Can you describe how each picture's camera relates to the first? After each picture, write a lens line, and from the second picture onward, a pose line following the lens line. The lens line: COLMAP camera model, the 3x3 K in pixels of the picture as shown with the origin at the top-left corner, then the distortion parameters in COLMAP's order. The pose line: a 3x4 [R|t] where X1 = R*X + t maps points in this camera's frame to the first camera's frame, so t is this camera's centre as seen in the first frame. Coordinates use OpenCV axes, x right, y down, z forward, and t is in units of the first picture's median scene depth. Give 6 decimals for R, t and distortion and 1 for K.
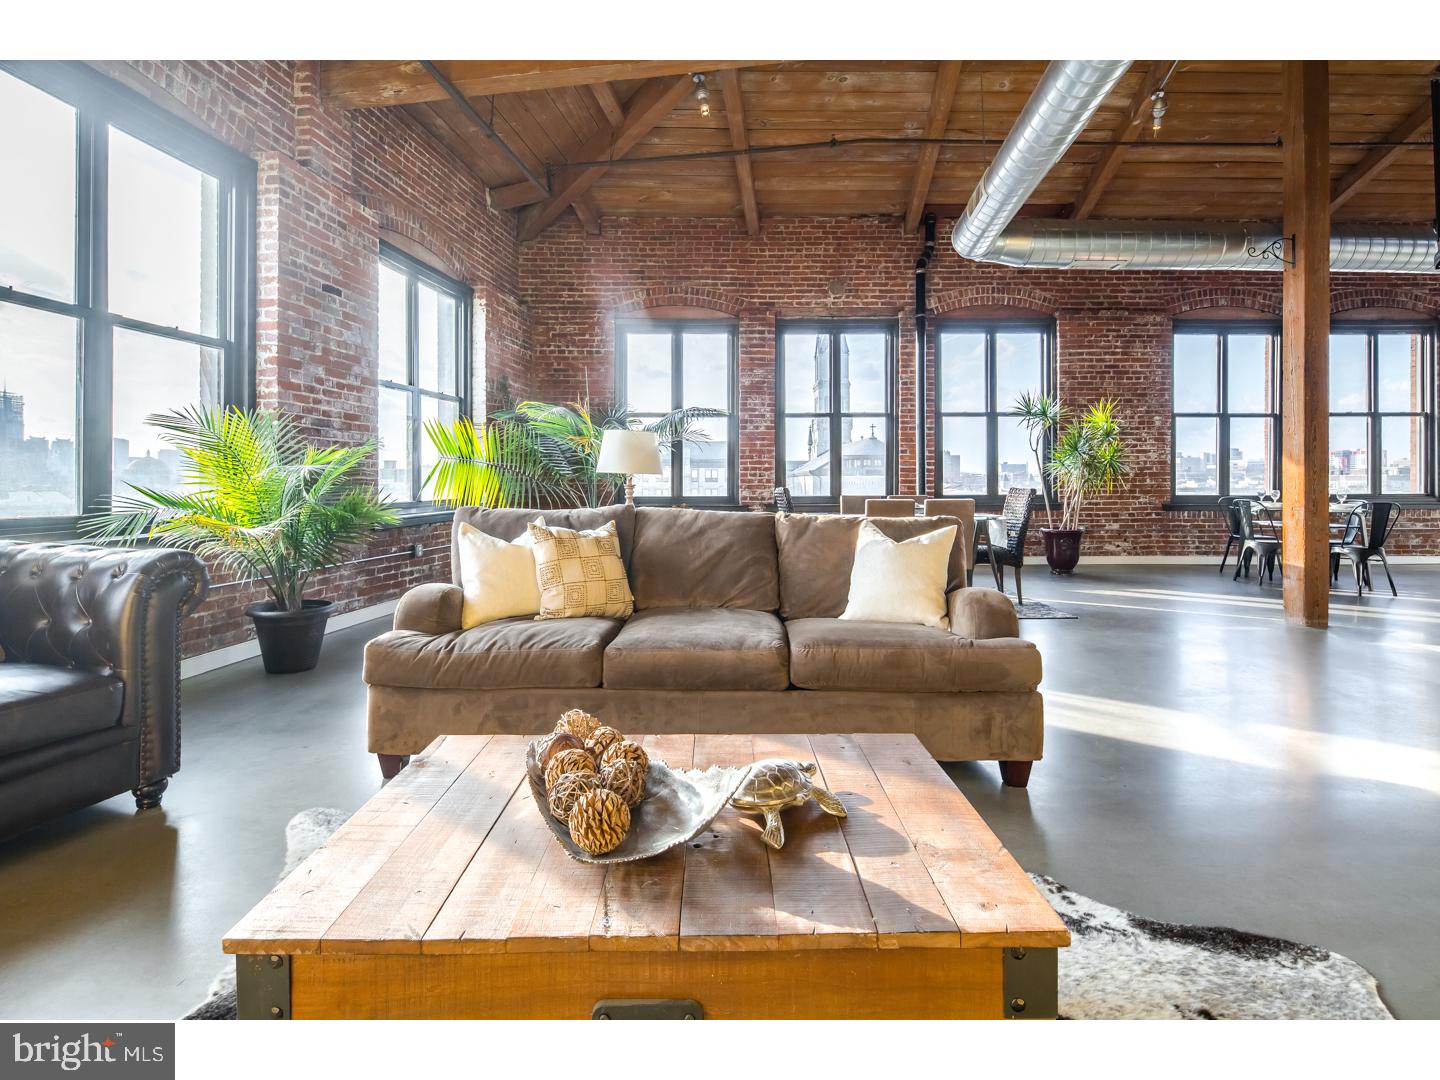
lens RADIAL K [[682.5, 0, 718.3], [0, 682.5, 474.8], [0, 0, 1]] dist [0.001351, -0.000981]
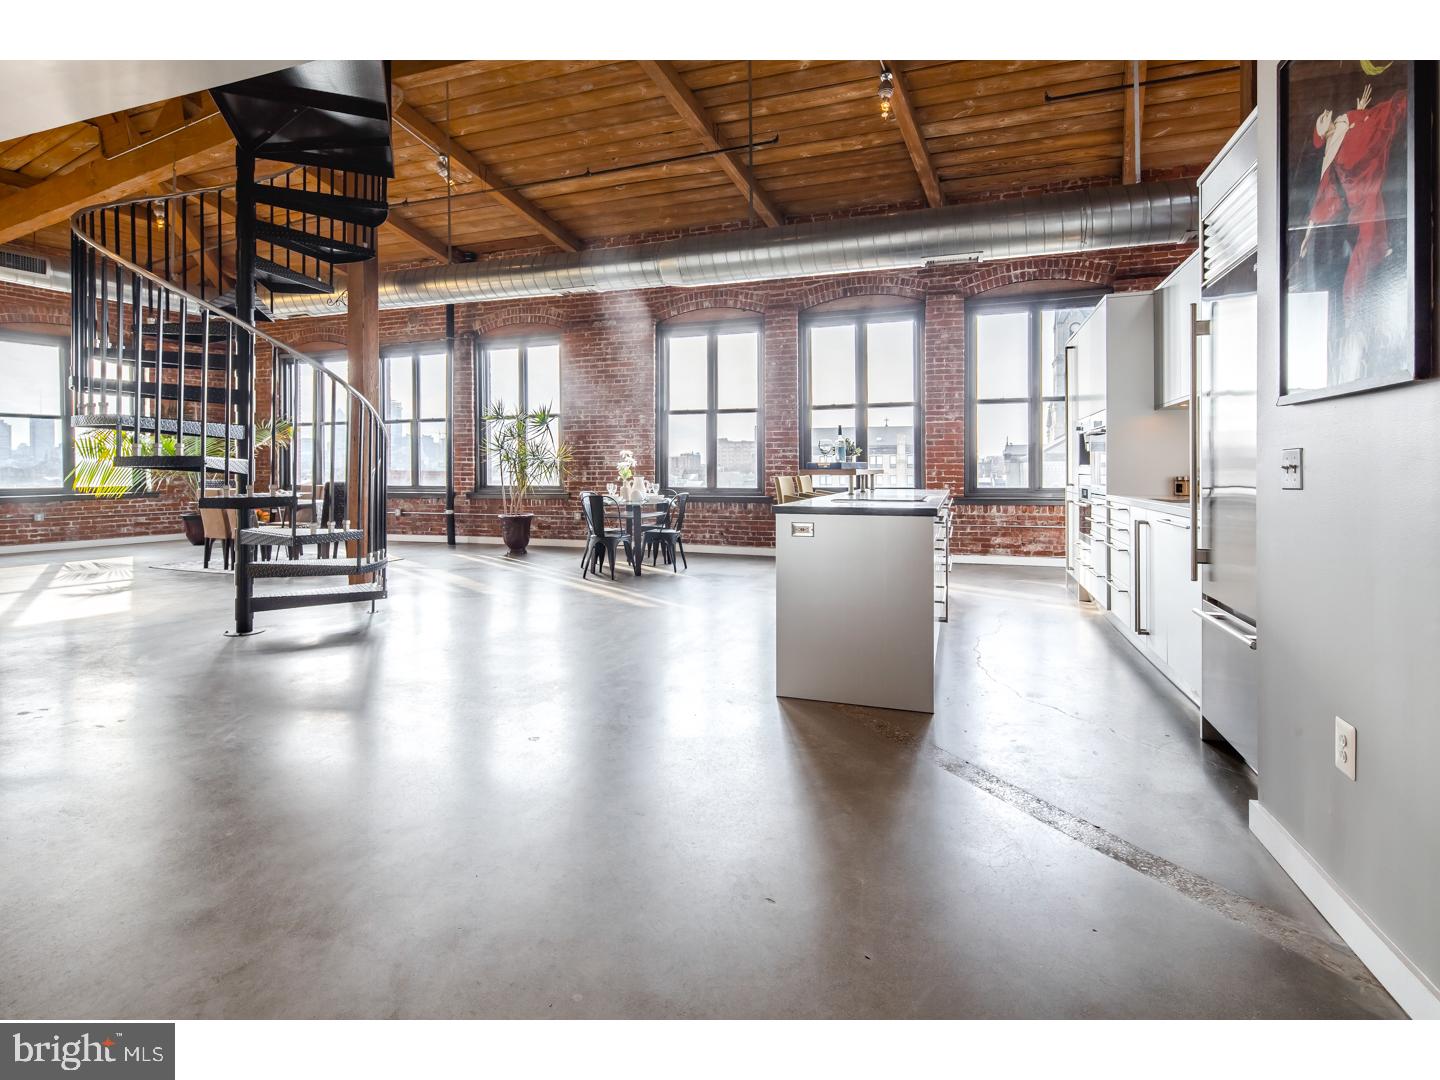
lens RADIAL K [[682.5, 0, 718.3], [0, 682.5, 474.8], [0, 0, 1]] dist [0.001351, -0.000981]
pose [[0.942717, -0.001237, -0.333590, 1.100510], [0.005092, 0.999930, 0.010684, -0.000598], [0.333553, -0.011771, 0.942658, 0.008179]]
